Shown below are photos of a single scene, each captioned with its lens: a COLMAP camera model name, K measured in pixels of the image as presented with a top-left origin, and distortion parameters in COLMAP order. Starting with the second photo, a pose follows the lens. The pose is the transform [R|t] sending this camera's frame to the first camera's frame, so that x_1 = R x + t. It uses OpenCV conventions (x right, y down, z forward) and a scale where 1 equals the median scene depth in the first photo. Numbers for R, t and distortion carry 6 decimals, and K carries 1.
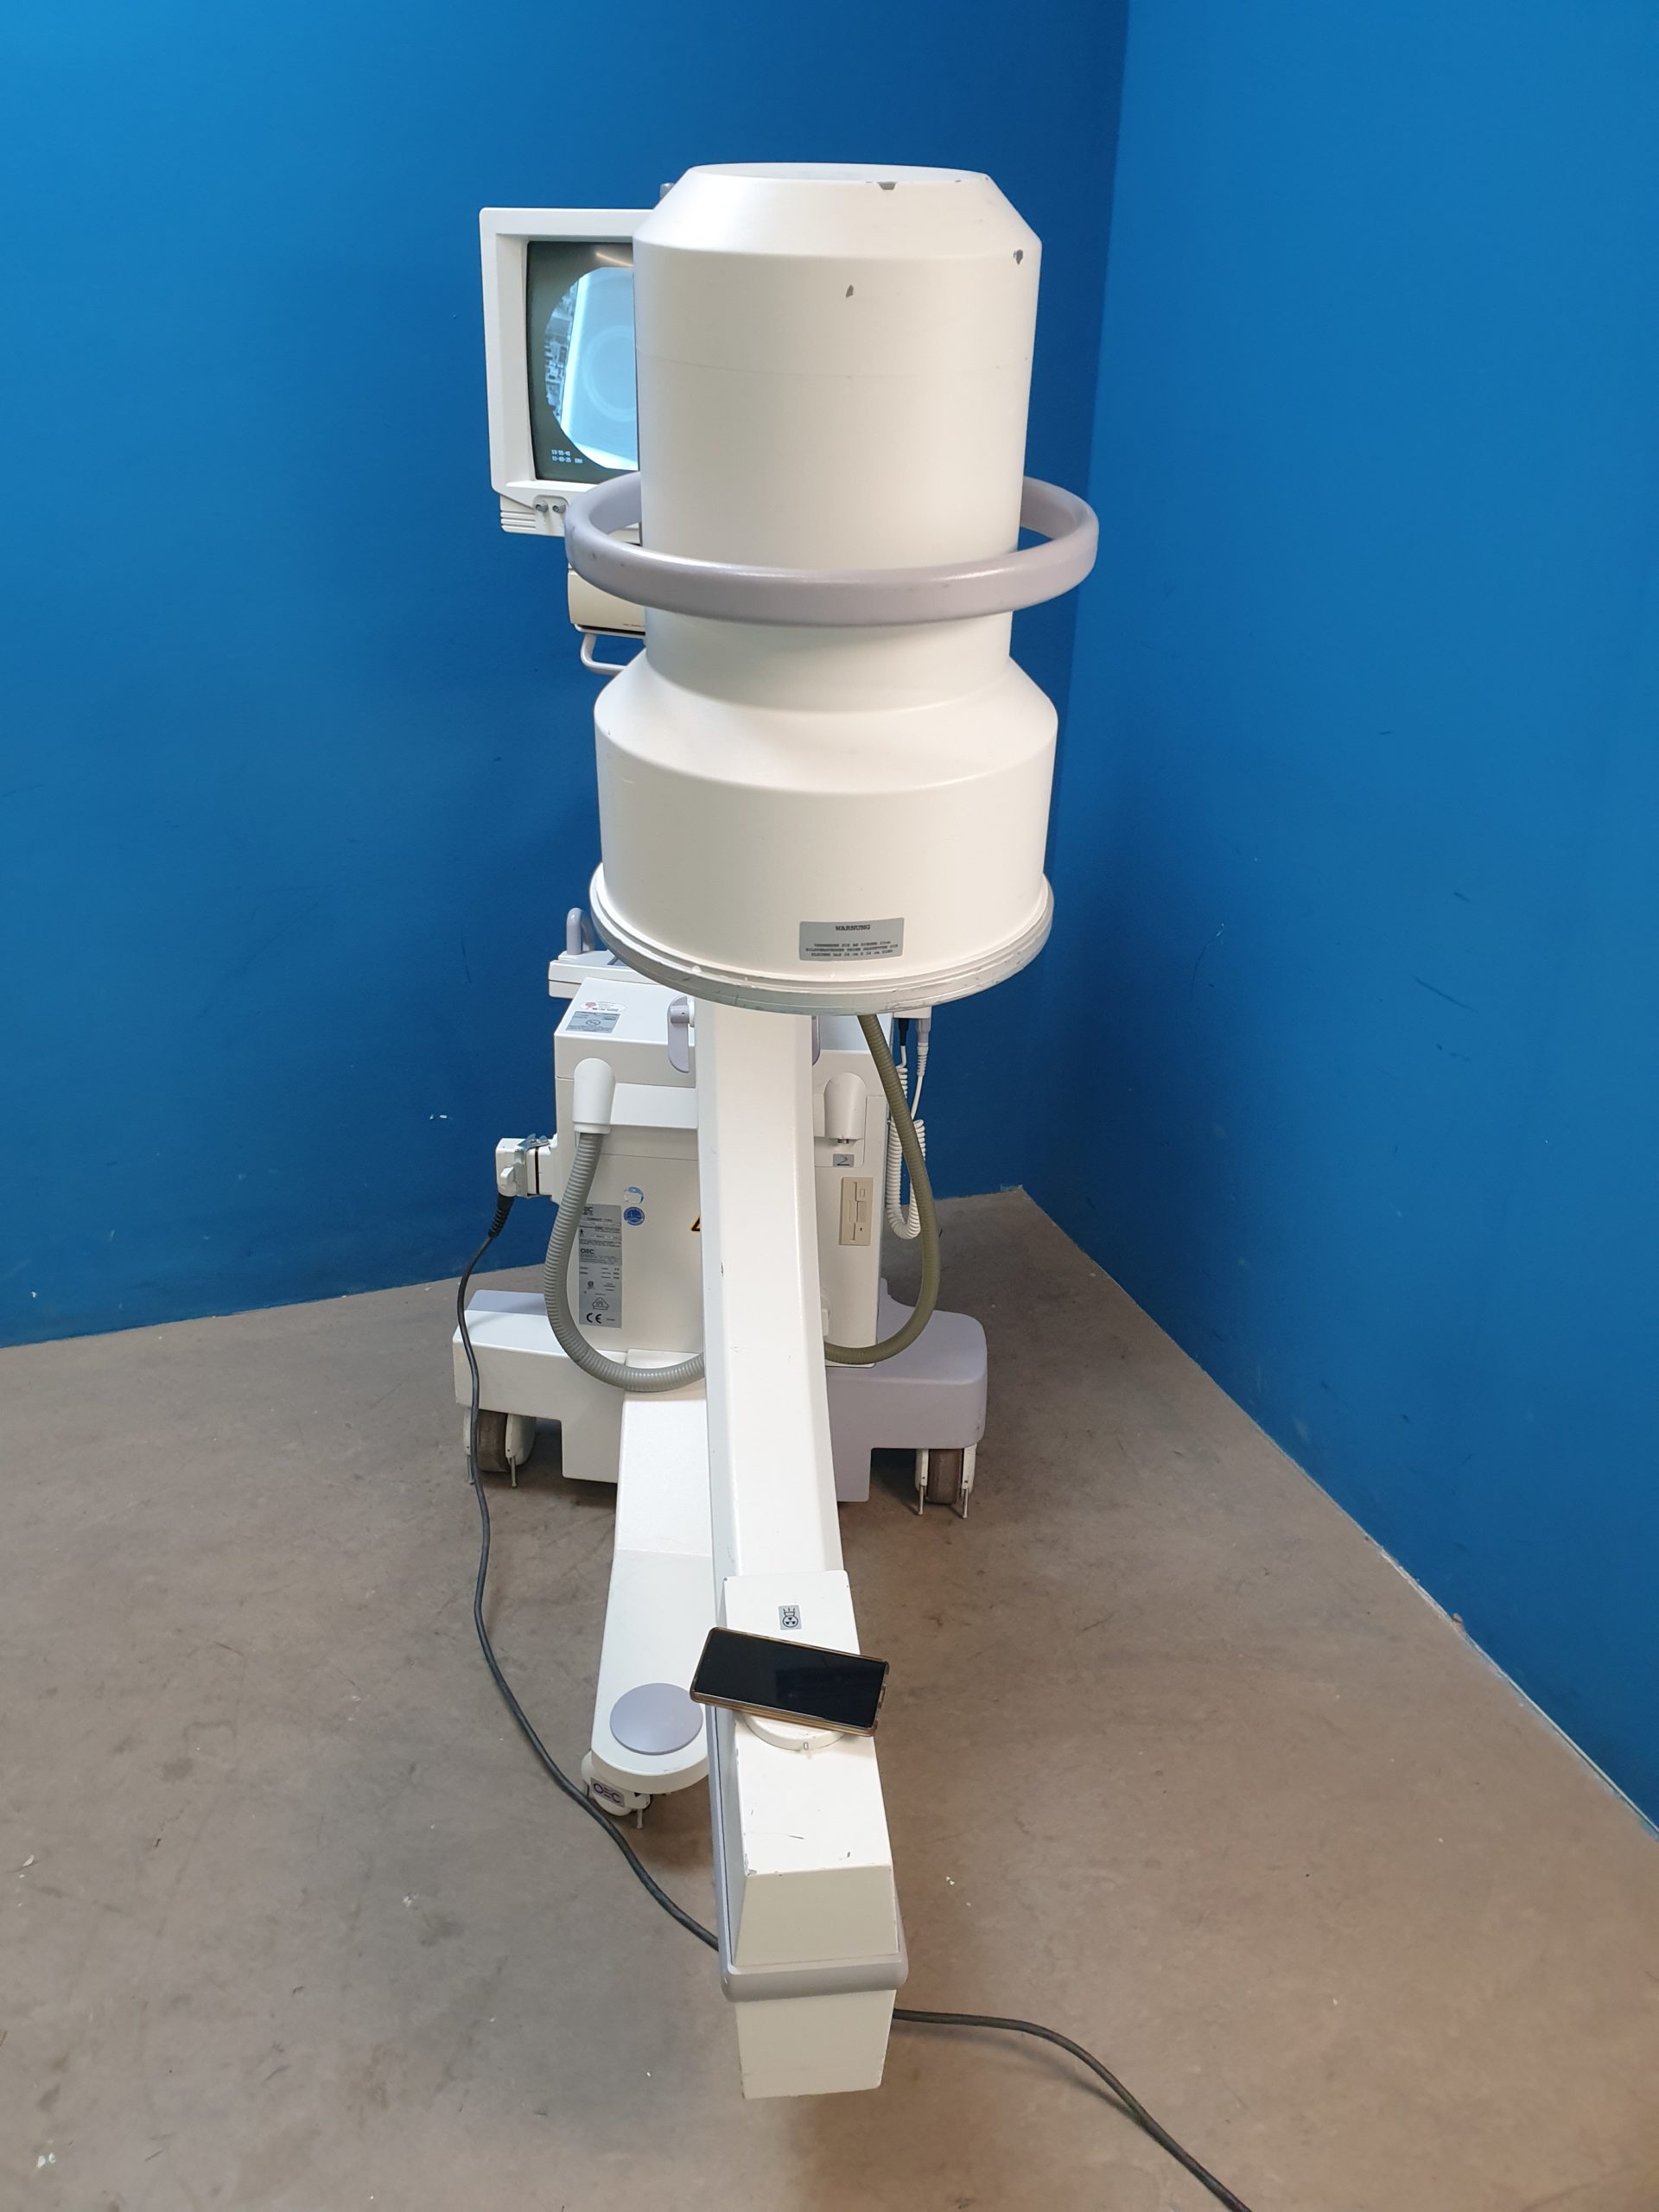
lens RADIAL K [[1734.7, 0, 814.3], [0, 1734.7, 1076.6], [0, 0, 1]] dist [-0.011559, 0.030910]
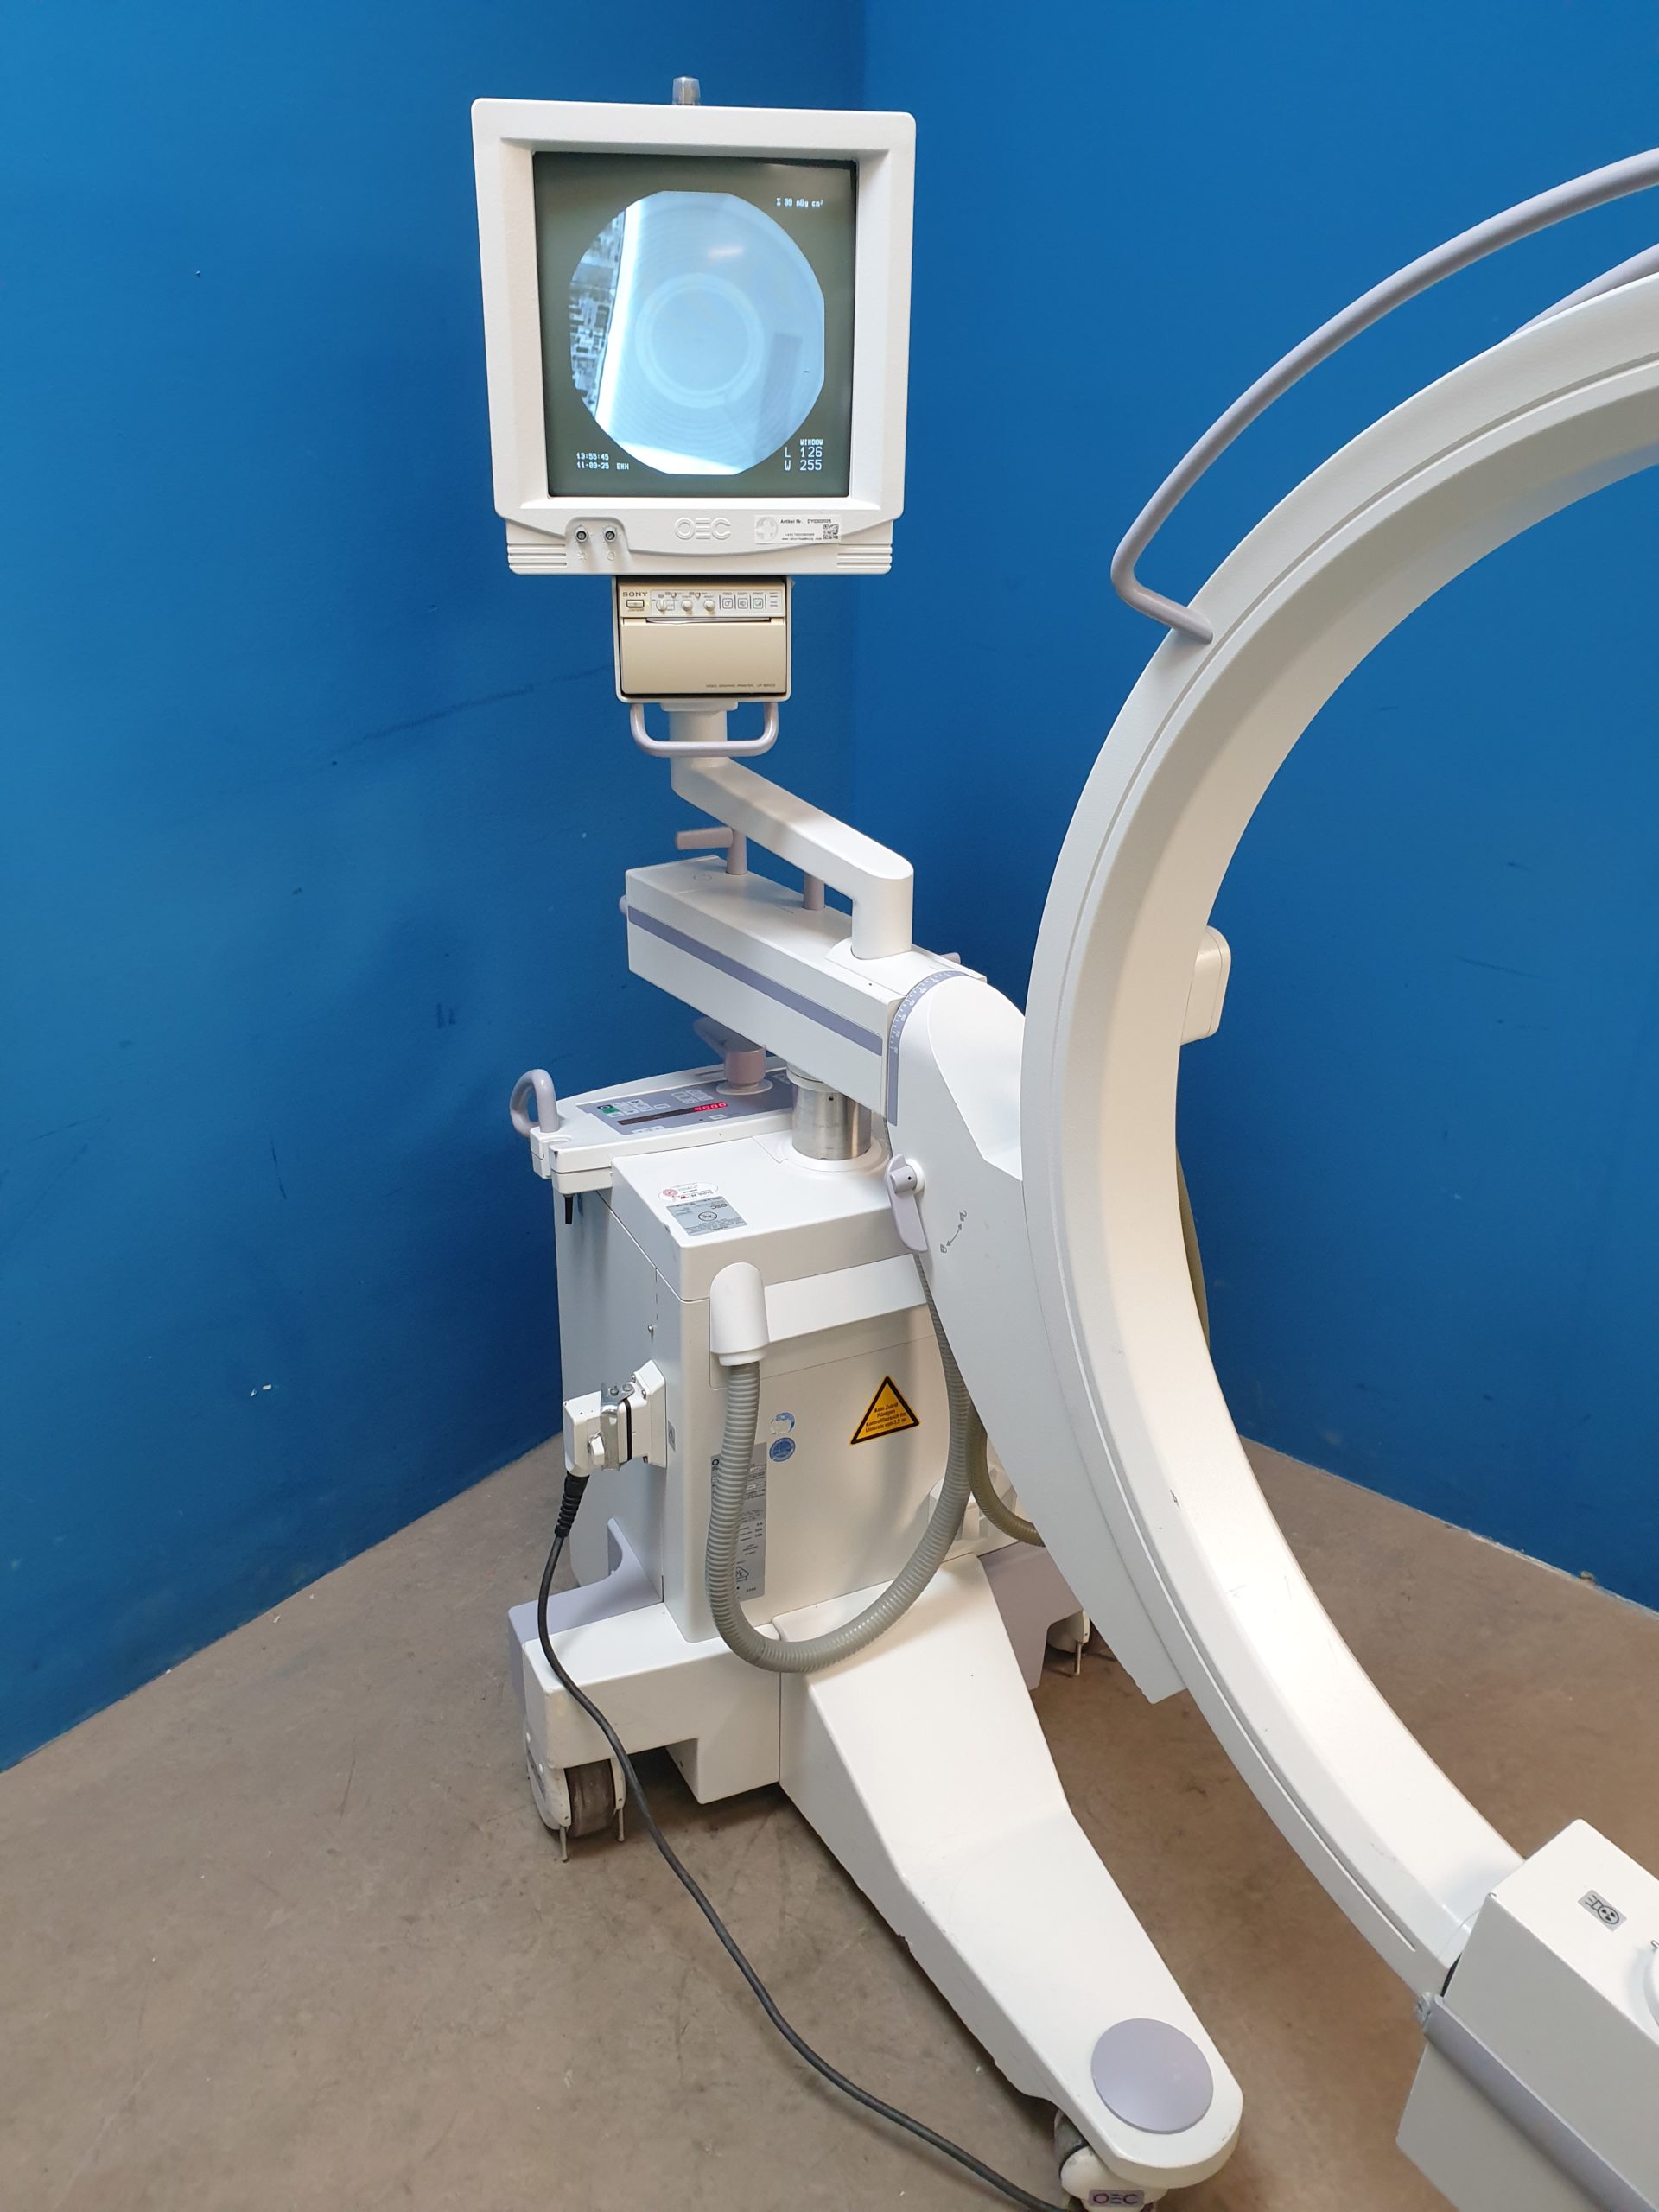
lens RADIAL K [[1734.7, 0, 832.6], [0, 1734.7, 1085.5], [0, 0, 1]] dist [-0.011559, 0.030910]
pose [[0.861014, -0.220070, 0.458502, -0.440399], [0.217333, 0.974282, 0.059505, -0.128081], [-0.459806, 0.048413, 0.886699, 0.332895]]
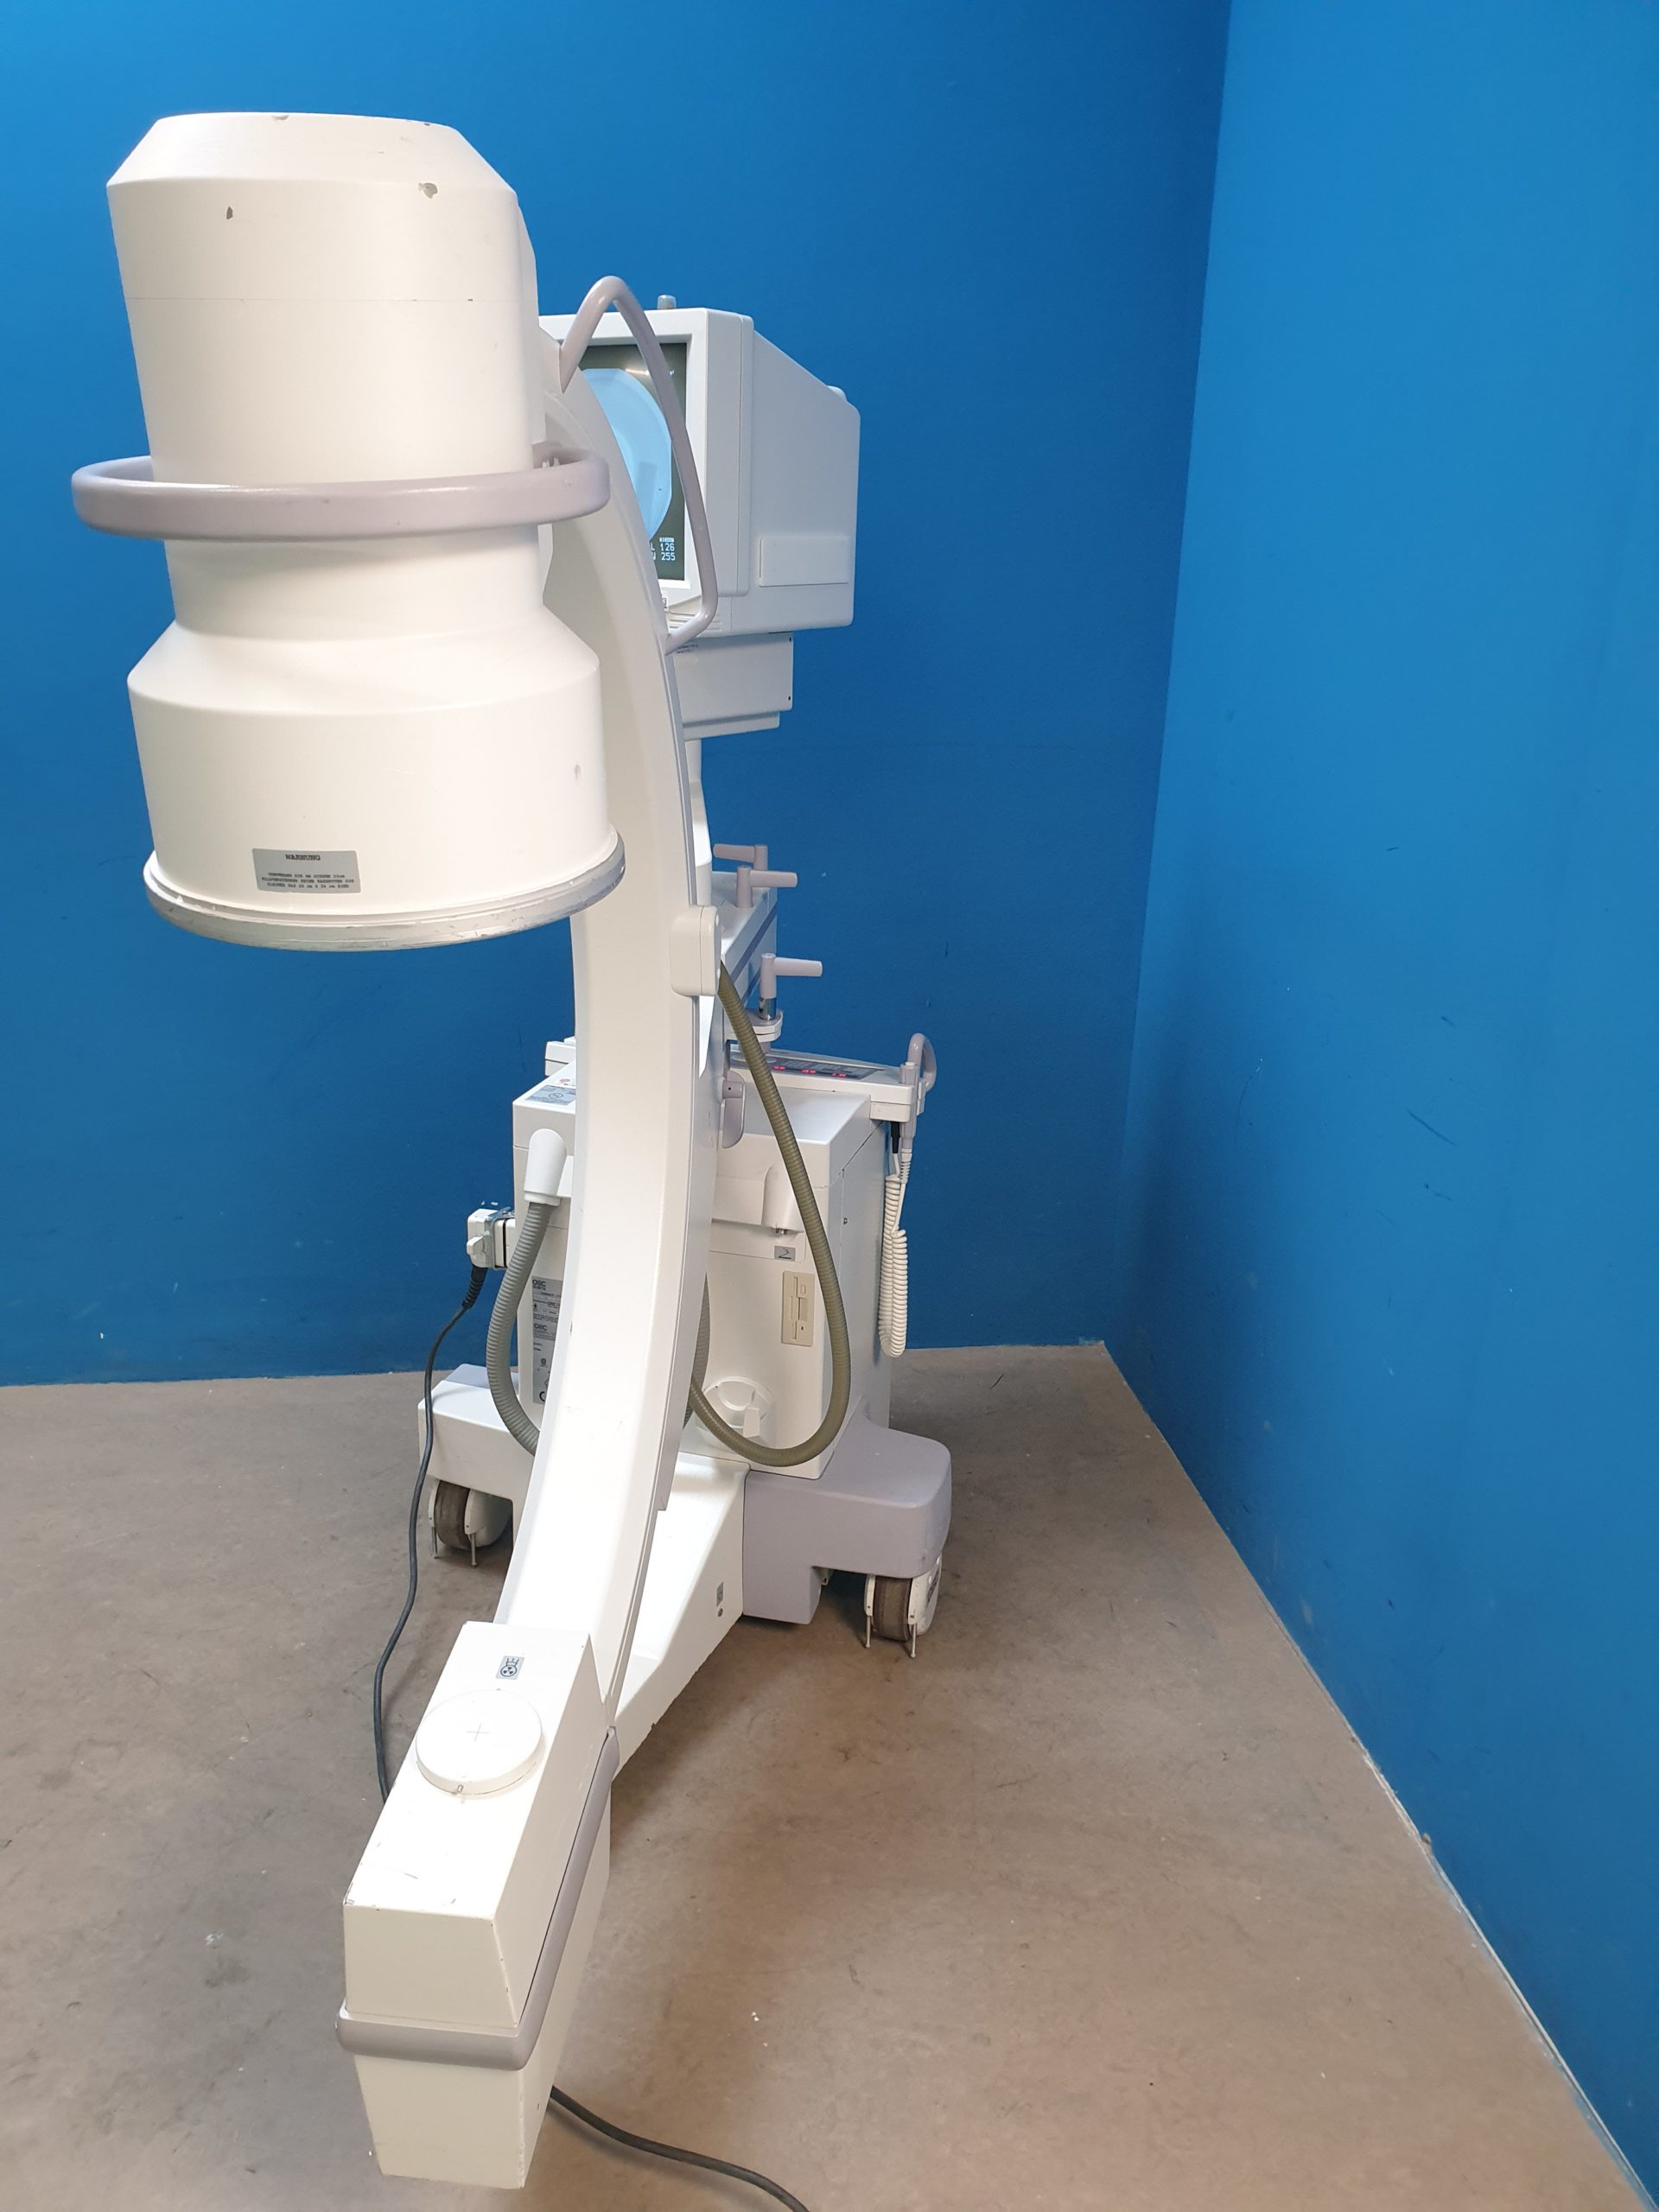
lens RADIAL K [[1734.7, 0, 820.8], [0, 1734.7, 1103.3], [0, 0, 1]] dist [-0.011559, 0.030910]
pose [[0.977537, 0.070140, -0.198750, 0.241423], [-0.089656, 0.991812, -0.090948, 0.054864], [0.190743, 0.106725, 0.975821, 0.044104]]
